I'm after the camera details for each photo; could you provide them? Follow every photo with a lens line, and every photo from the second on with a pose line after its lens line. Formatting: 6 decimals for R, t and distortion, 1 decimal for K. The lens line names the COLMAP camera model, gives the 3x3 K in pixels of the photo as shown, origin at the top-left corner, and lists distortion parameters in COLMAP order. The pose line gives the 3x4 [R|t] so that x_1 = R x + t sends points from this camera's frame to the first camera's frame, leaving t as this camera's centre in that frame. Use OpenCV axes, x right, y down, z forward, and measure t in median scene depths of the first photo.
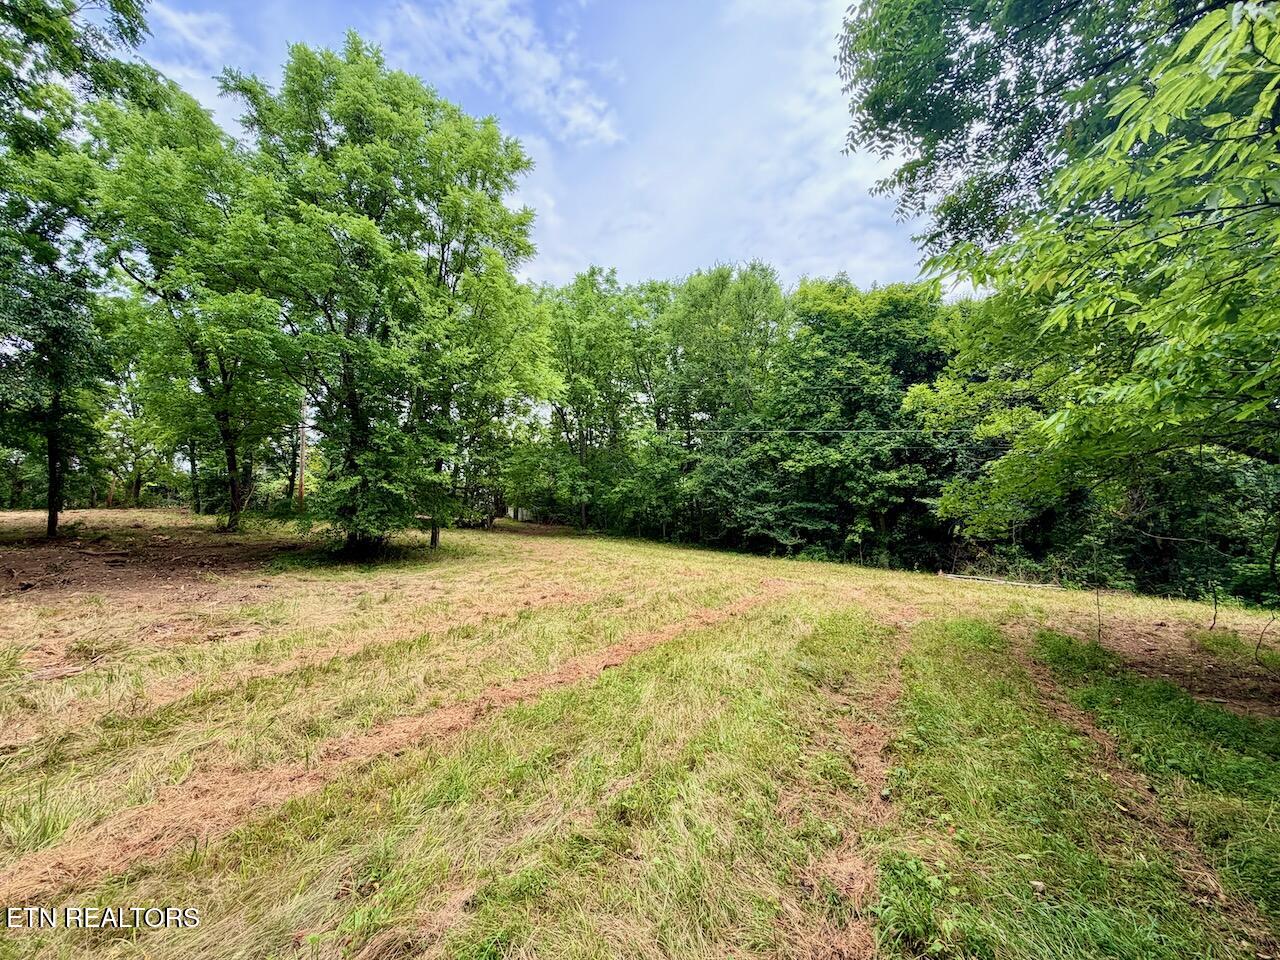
lens RADIAL K [[508.7, 0, 646.4], [0, 508.7, 484.9], [0, 0, 1]] dist [-0.001395, -0.000619]
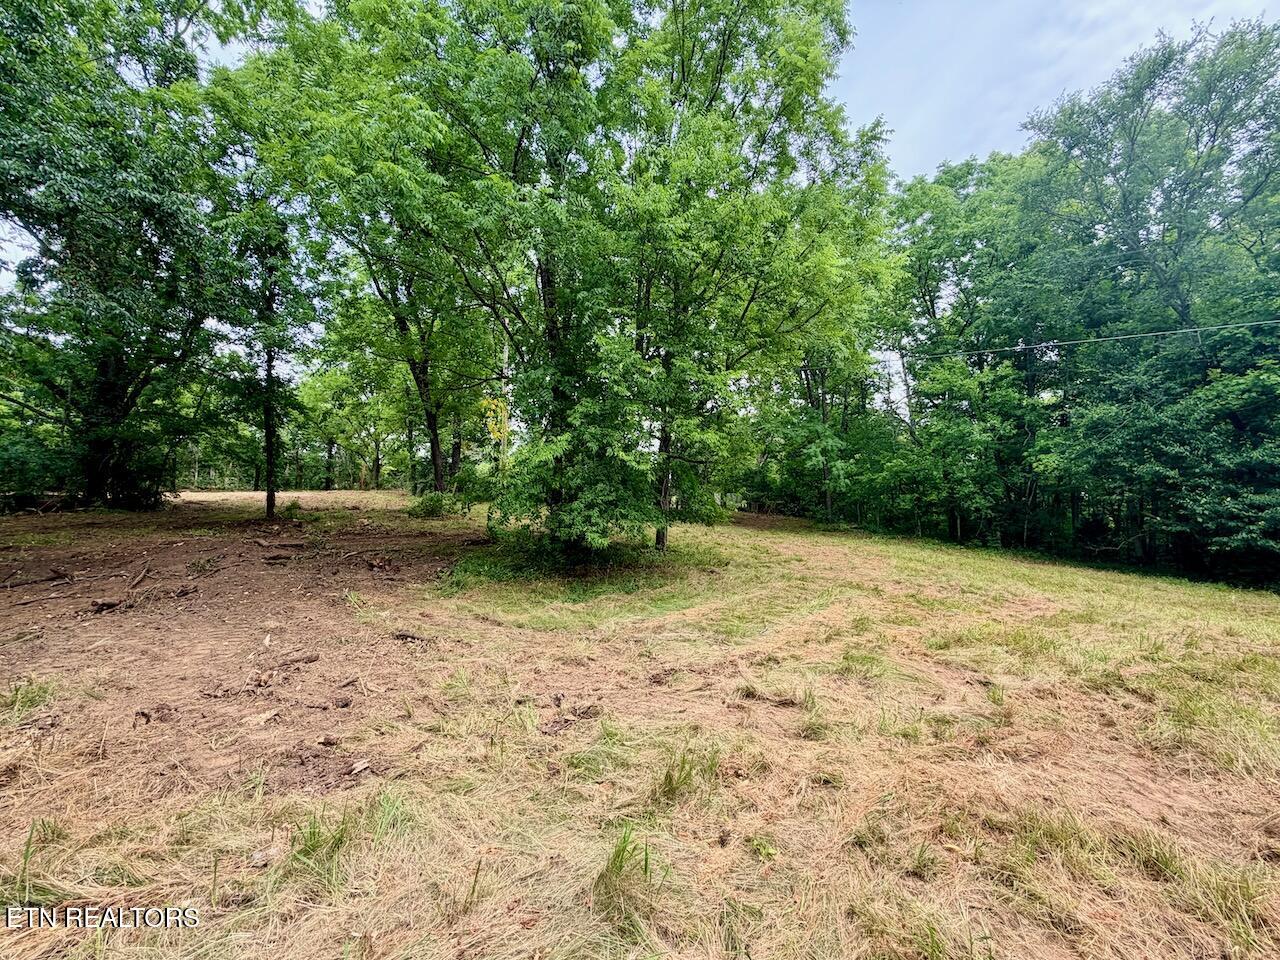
lens RADIAL K [[508.7, 0, 637.3], [0, 508.7, 479.3], [0, 0, 1]] dist [-0.001395, -0.000619]
pose [[0.937611, 0.000678, -0.347685, -0.181821], [0.004962, 0.999870, 0.015331, 0.016390], [0.347651, -0.016100, 0.937486, 0.303637]]
